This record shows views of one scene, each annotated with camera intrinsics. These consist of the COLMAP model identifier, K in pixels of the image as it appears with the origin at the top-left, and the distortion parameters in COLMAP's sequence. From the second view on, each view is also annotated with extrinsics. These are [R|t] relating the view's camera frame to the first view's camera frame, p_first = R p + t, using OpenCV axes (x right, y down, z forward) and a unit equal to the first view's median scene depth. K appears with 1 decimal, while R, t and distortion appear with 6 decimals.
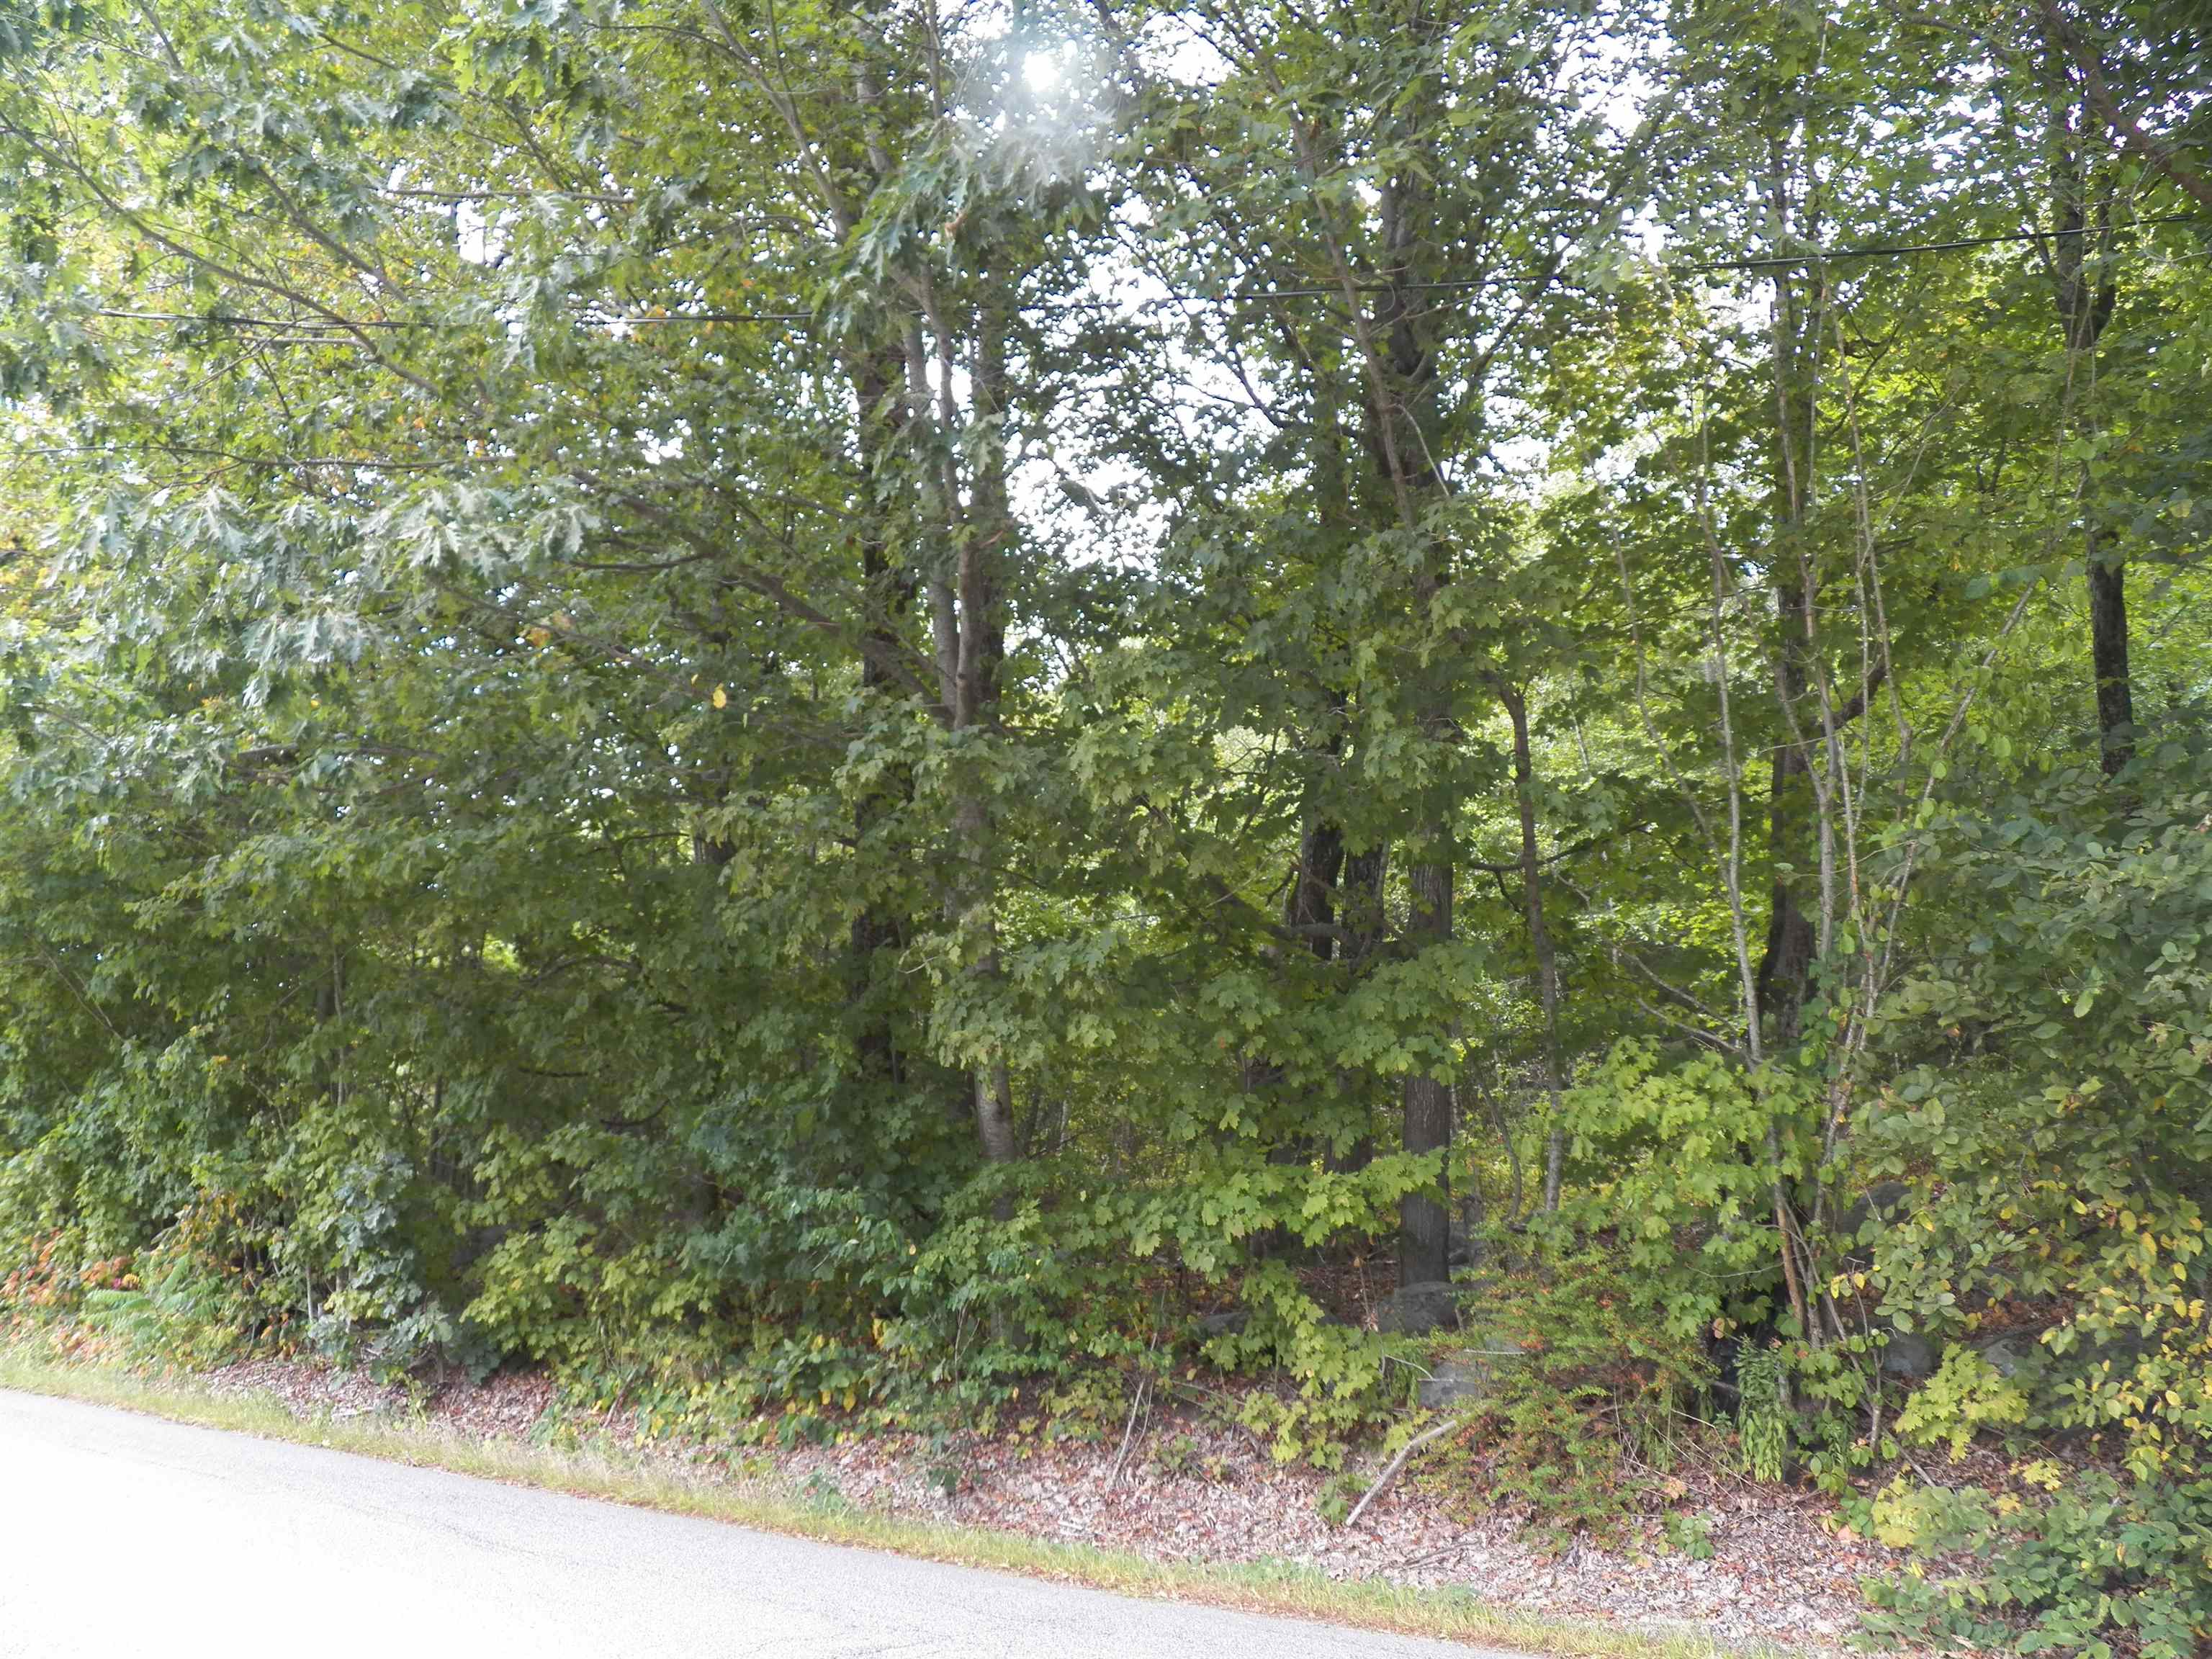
lens RADIAL K [[2177.7, 0, 1106.0], [0, 2177.7, 829.5], [0, 0, 1]] dist [-0.132359, -0.002133]
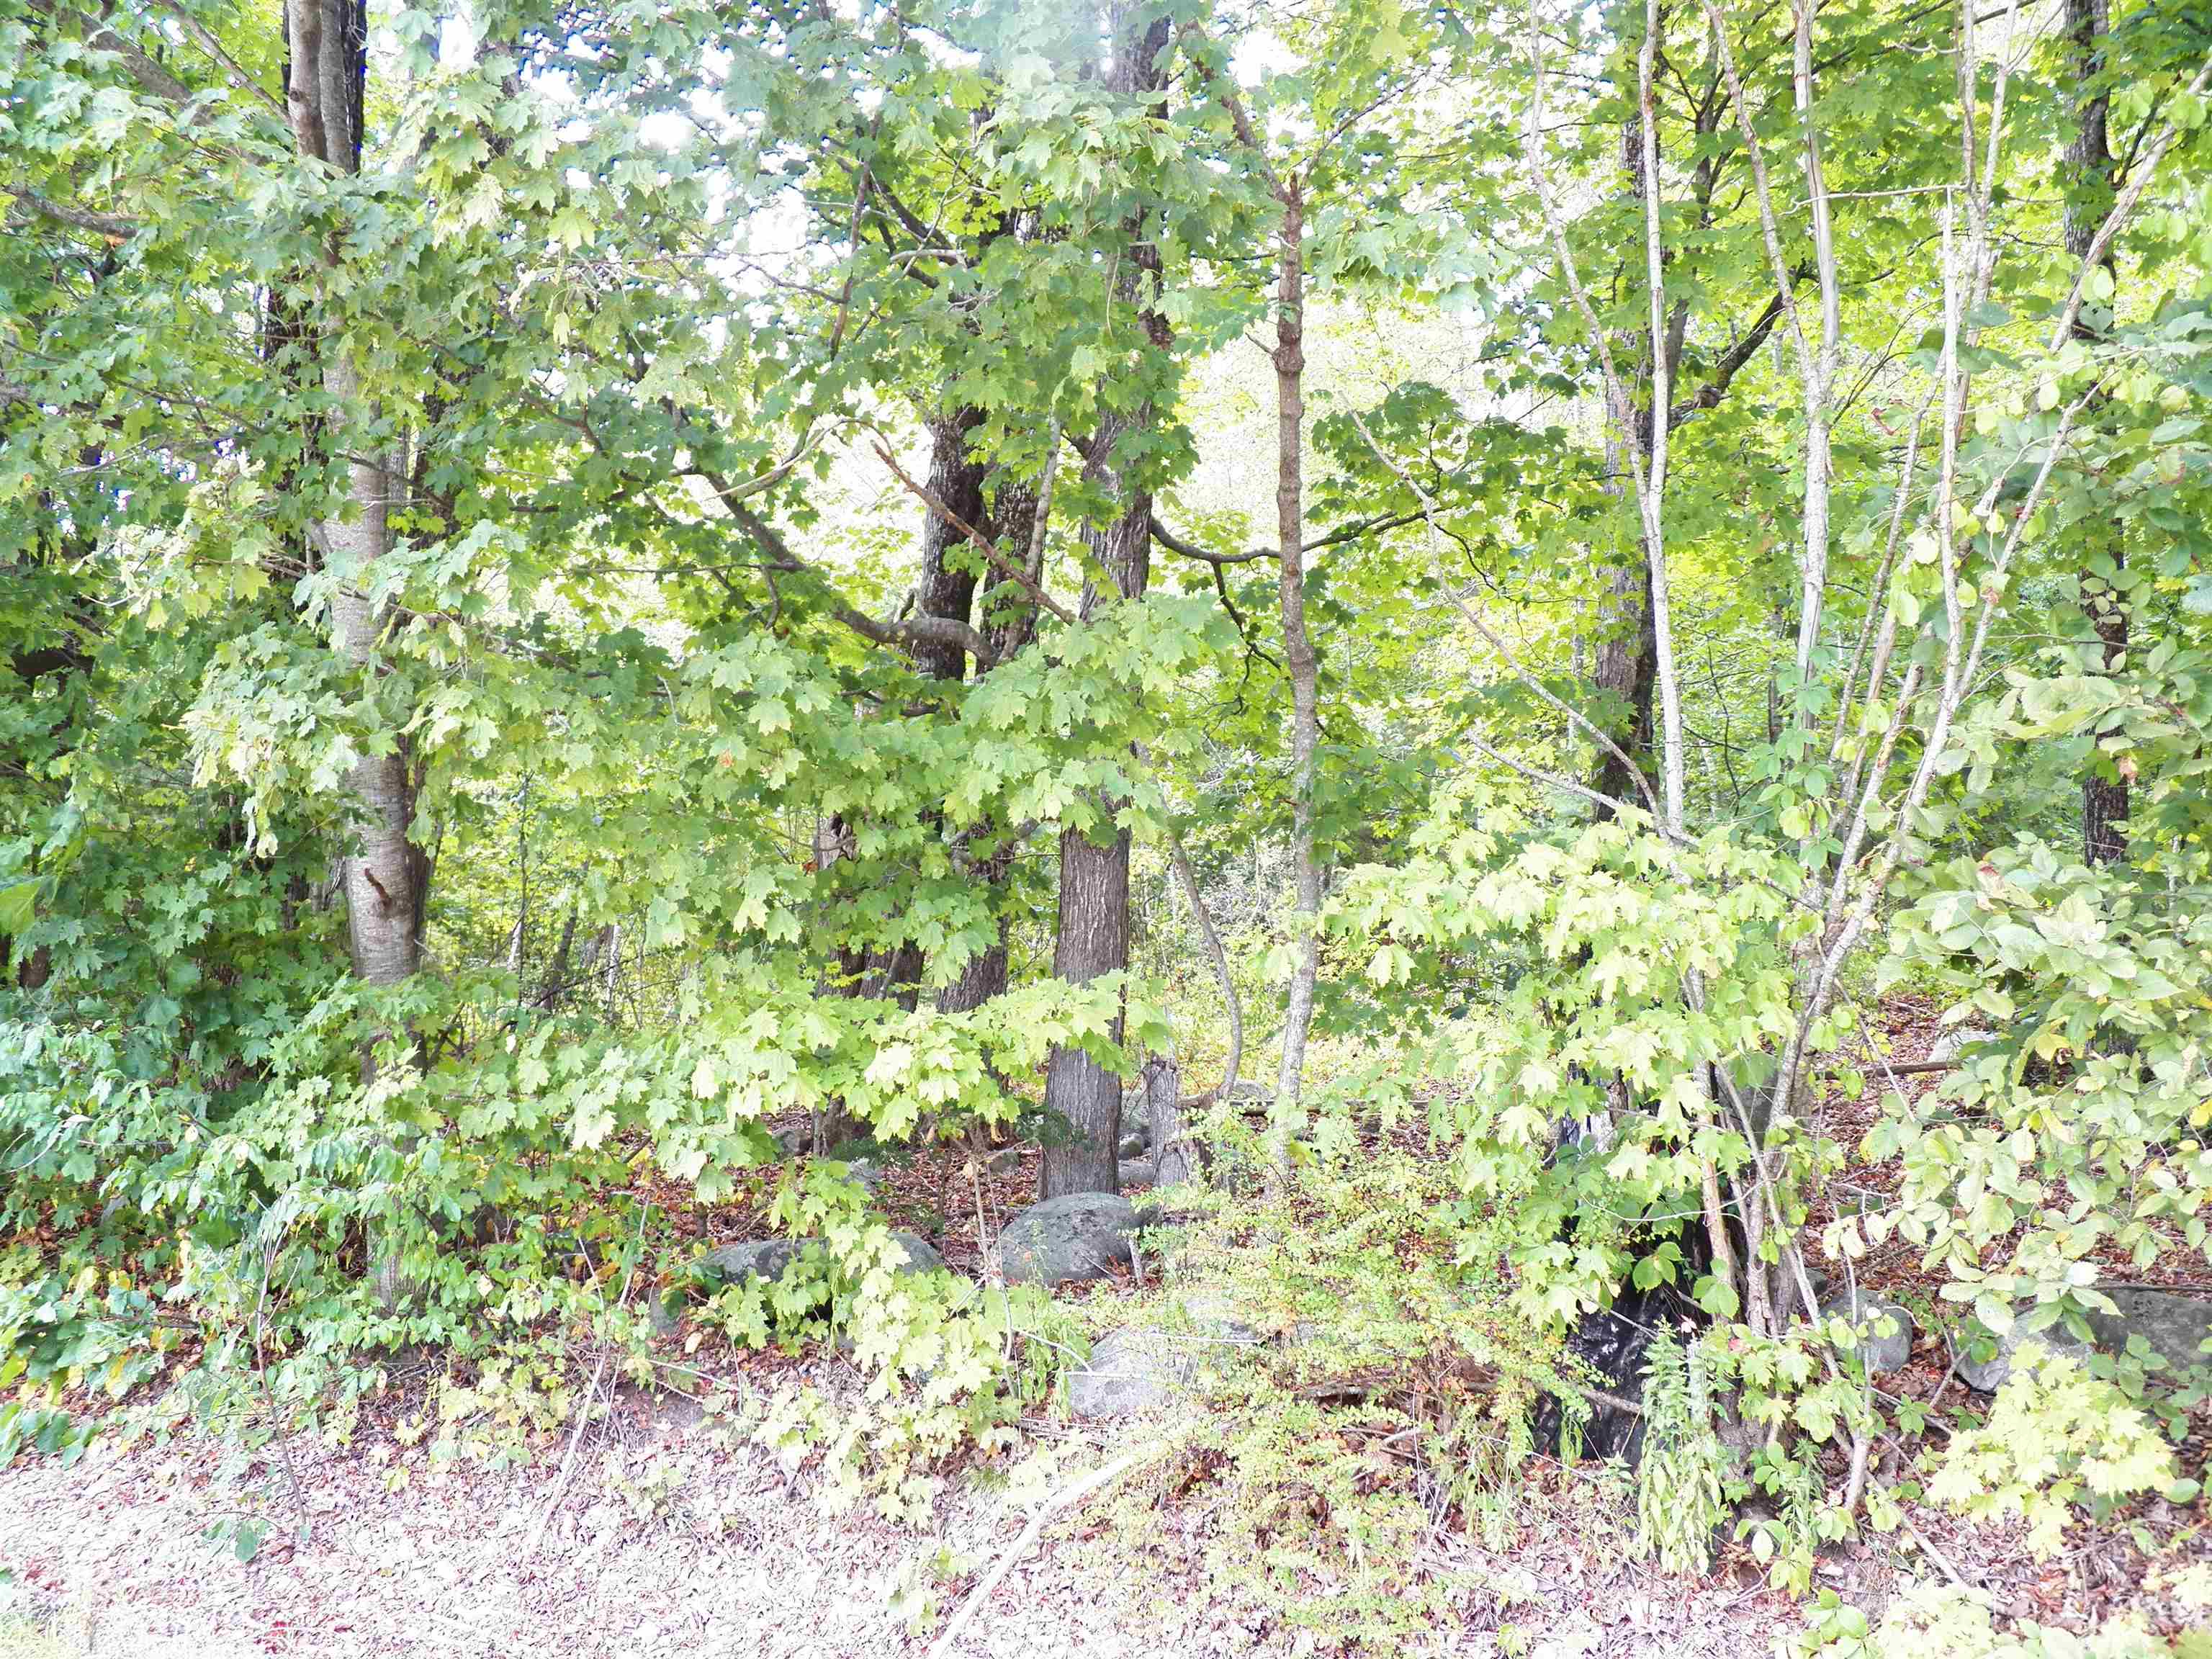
lens RADIAL K [[2001.5, 0, 1106.0], [0, 2001.5, 829.5], [0, 0, 1]] dist [-0.042424, 0.000398]
pose [[0.988720, 0.028744, 0.146990, 0.072117], [-0.037984, 0.997449, 0.060440, 0.077738], [-0.144878, -0.065342, 0.987290, 0.478686]]
